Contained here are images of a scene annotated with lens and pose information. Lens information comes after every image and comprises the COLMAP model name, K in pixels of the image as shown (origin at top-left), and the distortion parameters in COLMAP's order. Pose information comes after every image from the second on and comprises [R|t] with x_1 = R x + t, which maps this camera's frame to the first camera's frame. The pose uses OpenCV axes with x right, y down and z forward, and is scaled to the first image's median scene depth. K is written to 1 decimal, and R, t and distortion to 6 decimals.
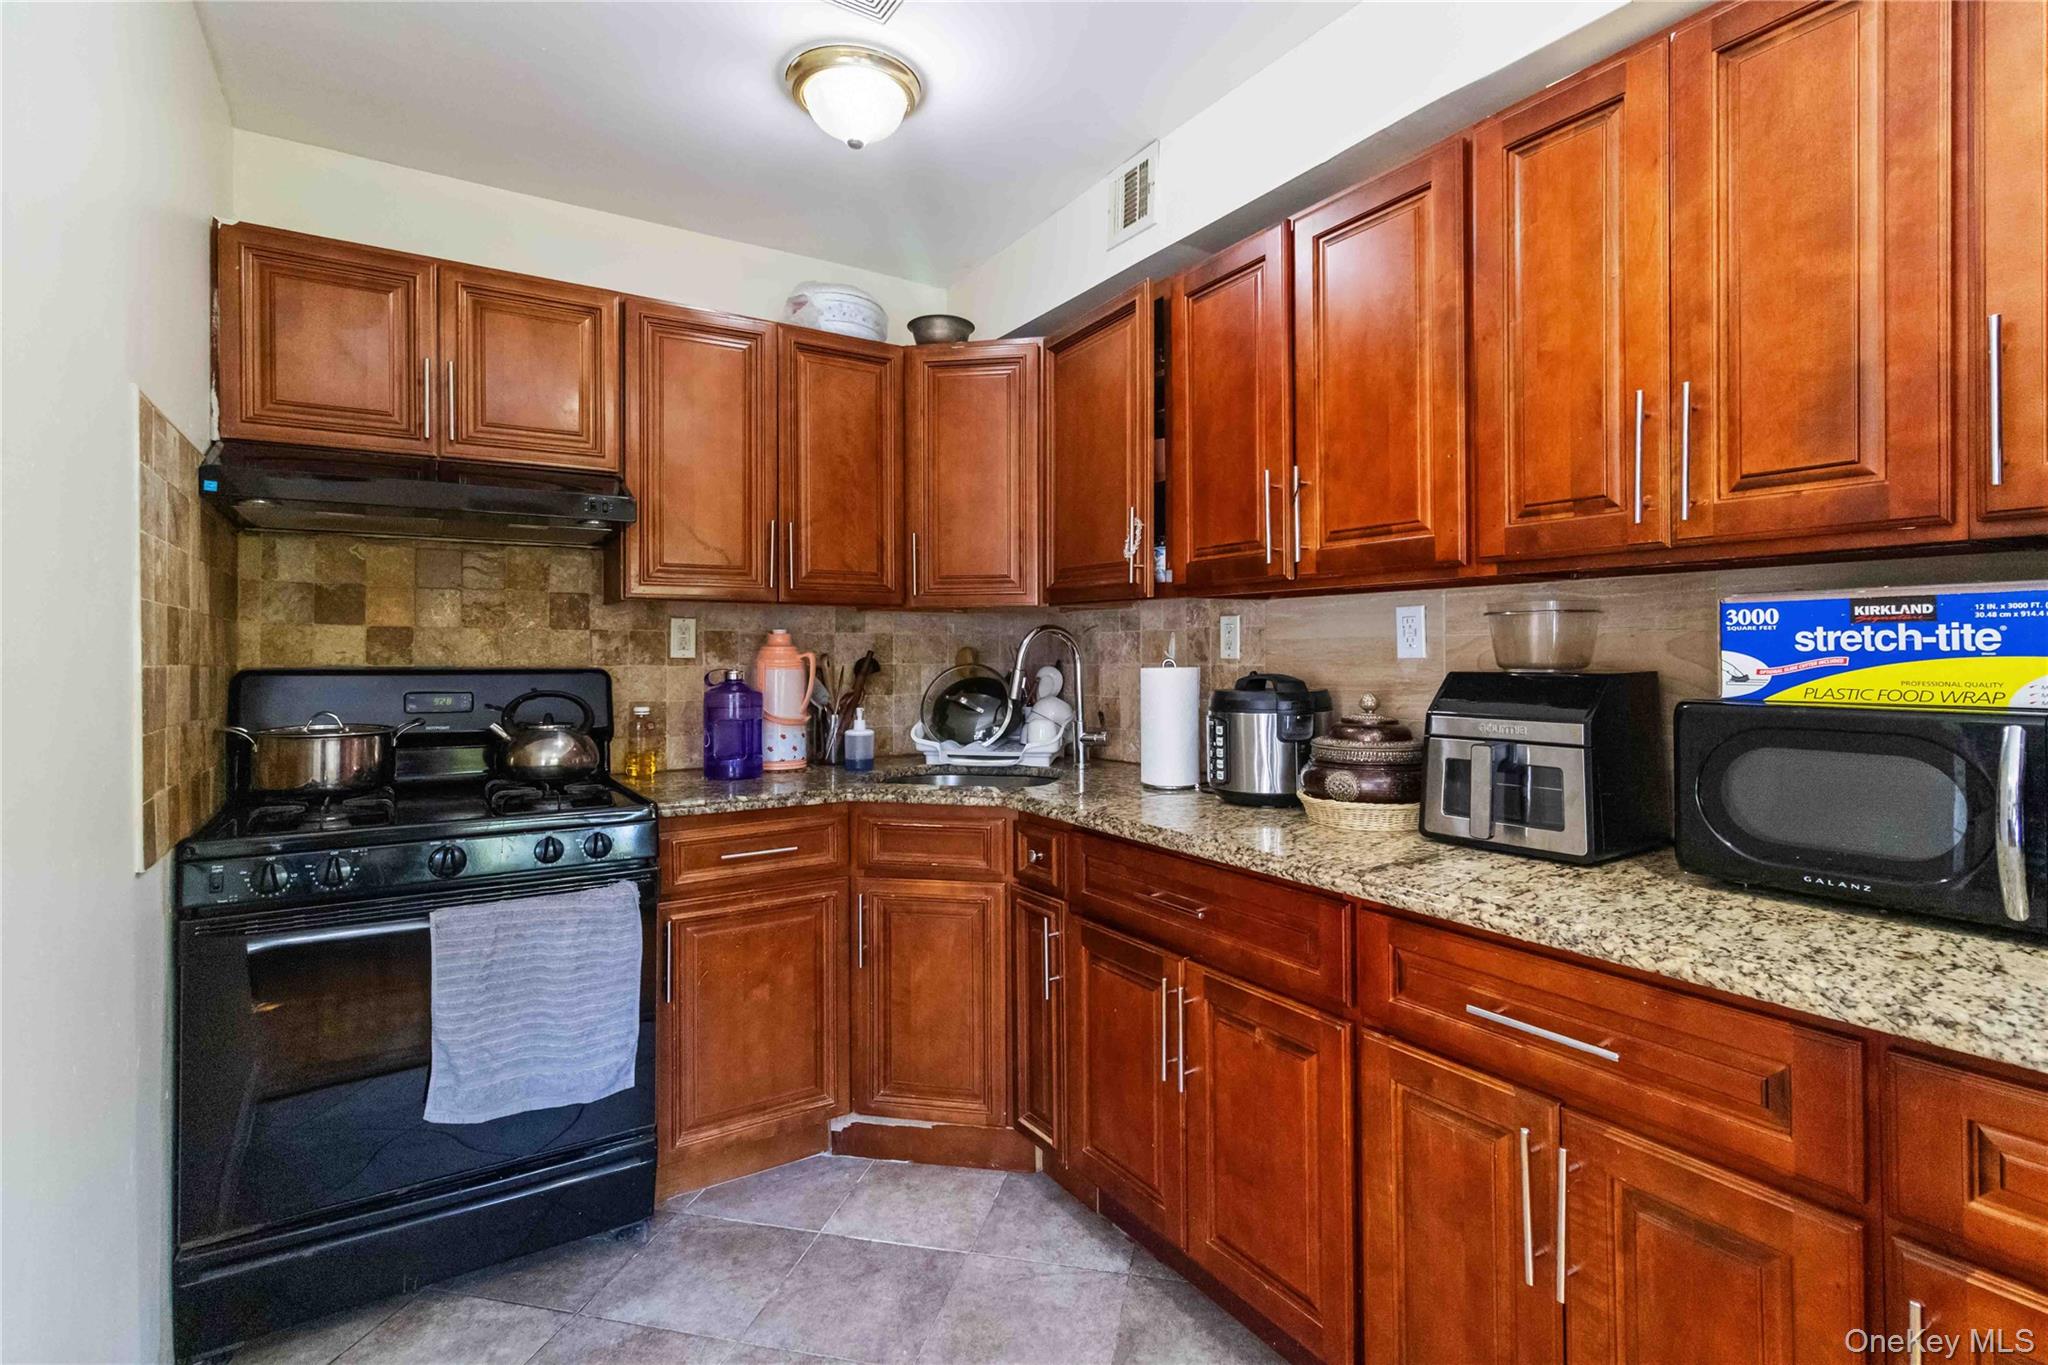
lens RADIAL K [[967.0, 0, 1031.5], [0, 967.0, 673.3], [0, 0, 1]] dist [-0.001524, -0.000901]
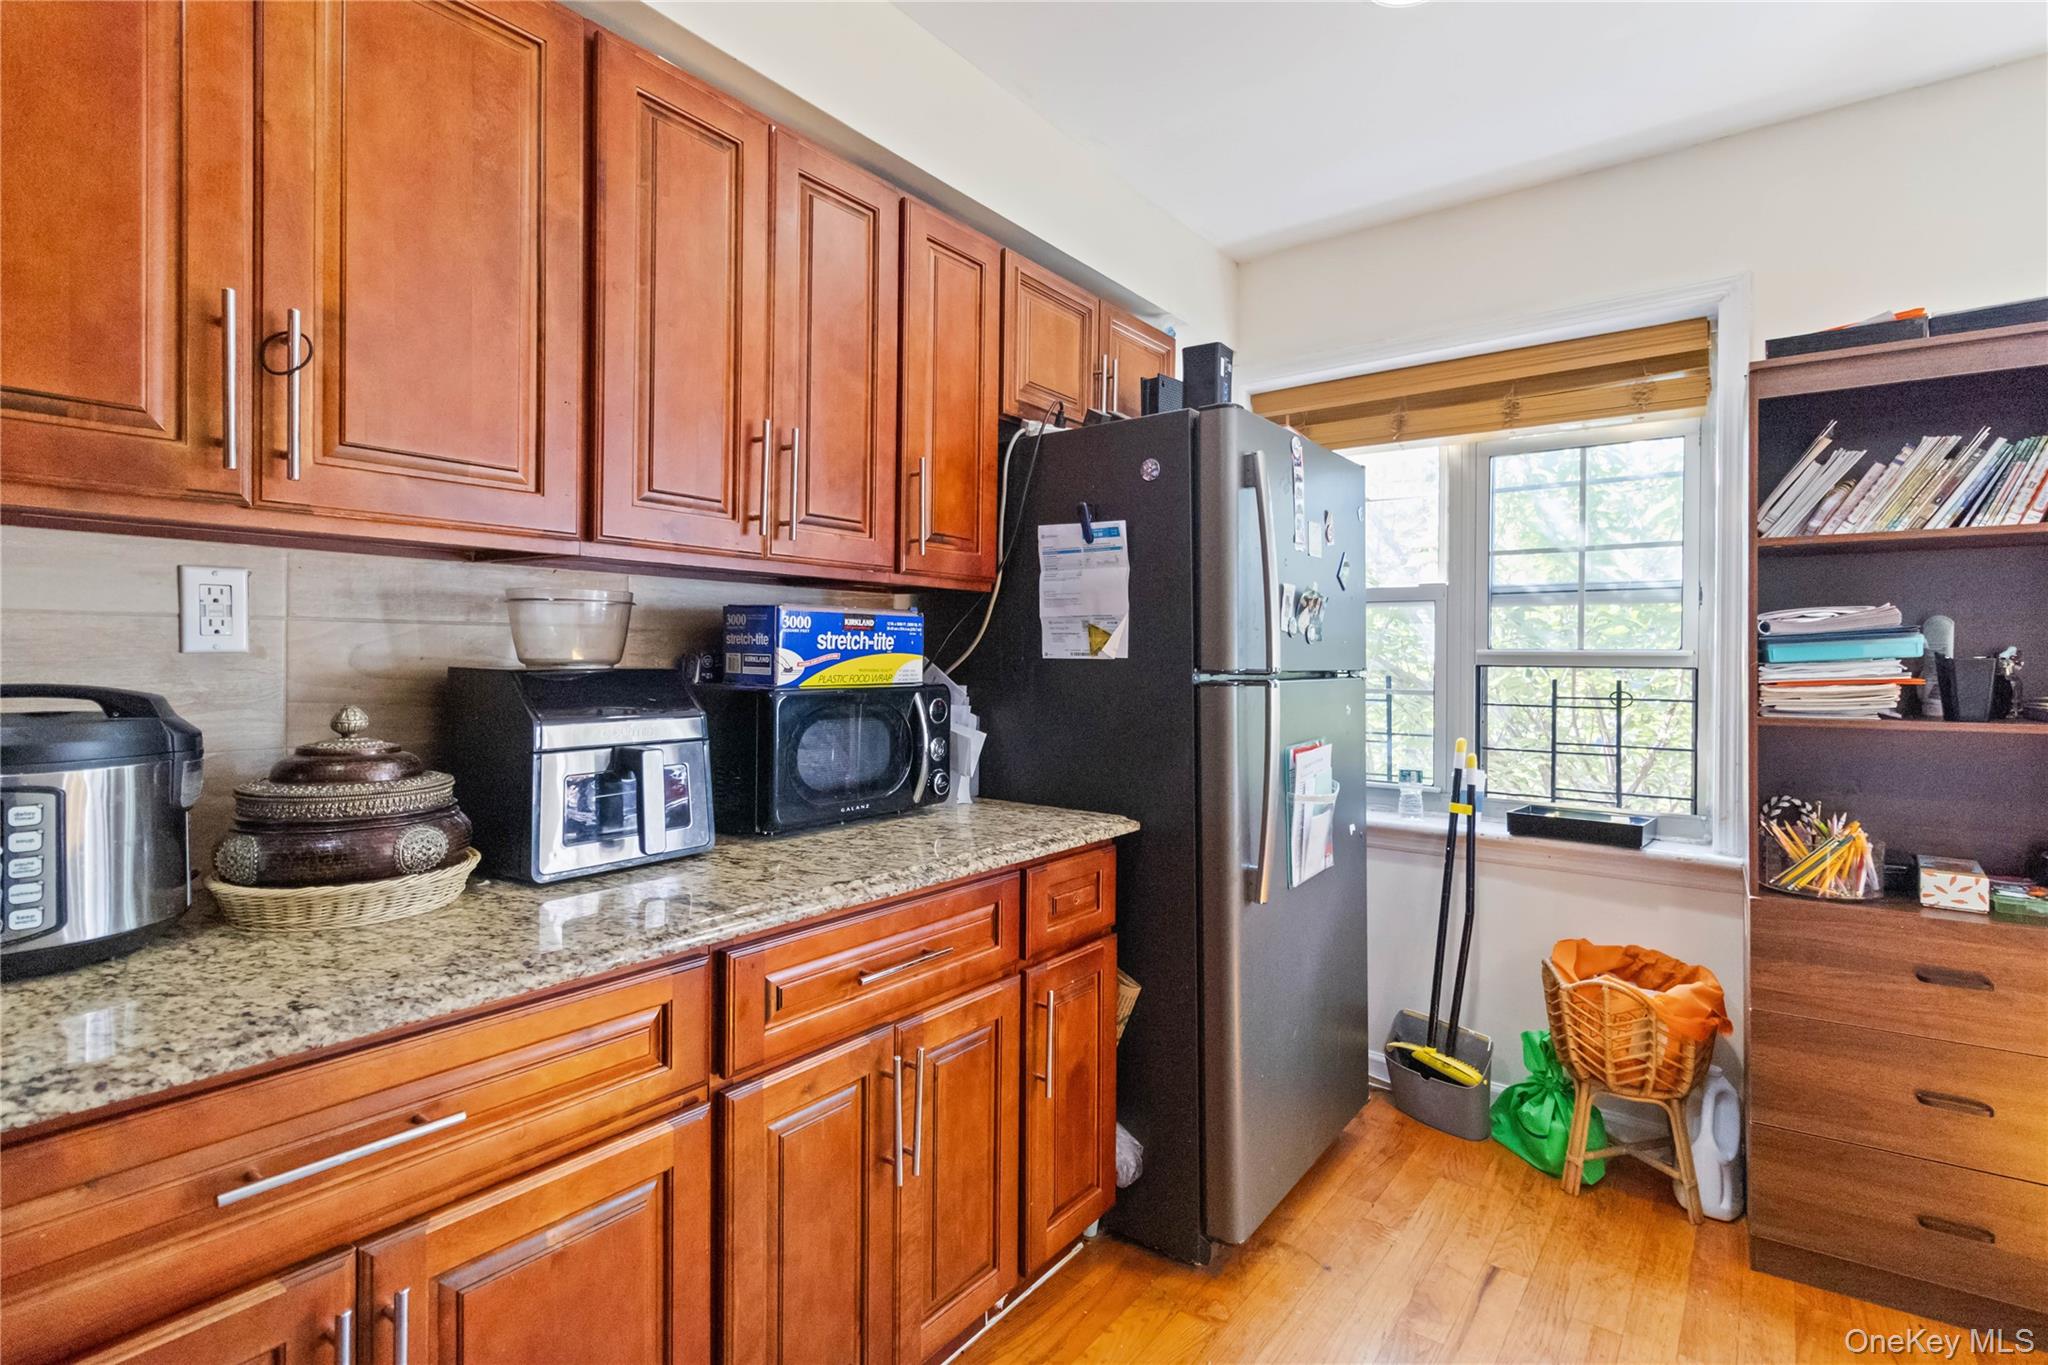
lens RADIAL K [[967.0, 0, 1033.4], [0, 967.0, 663.5], [0, 0, 1]] dist [-0.001524, -0.000901]
pose [[-0.365325, 0.014820, 0.930762, -0.595717], [0.029811, 0.999547, -0.004214, 0.013006], [-0.930402, 0.026208, -0.365602, 1.232136]]
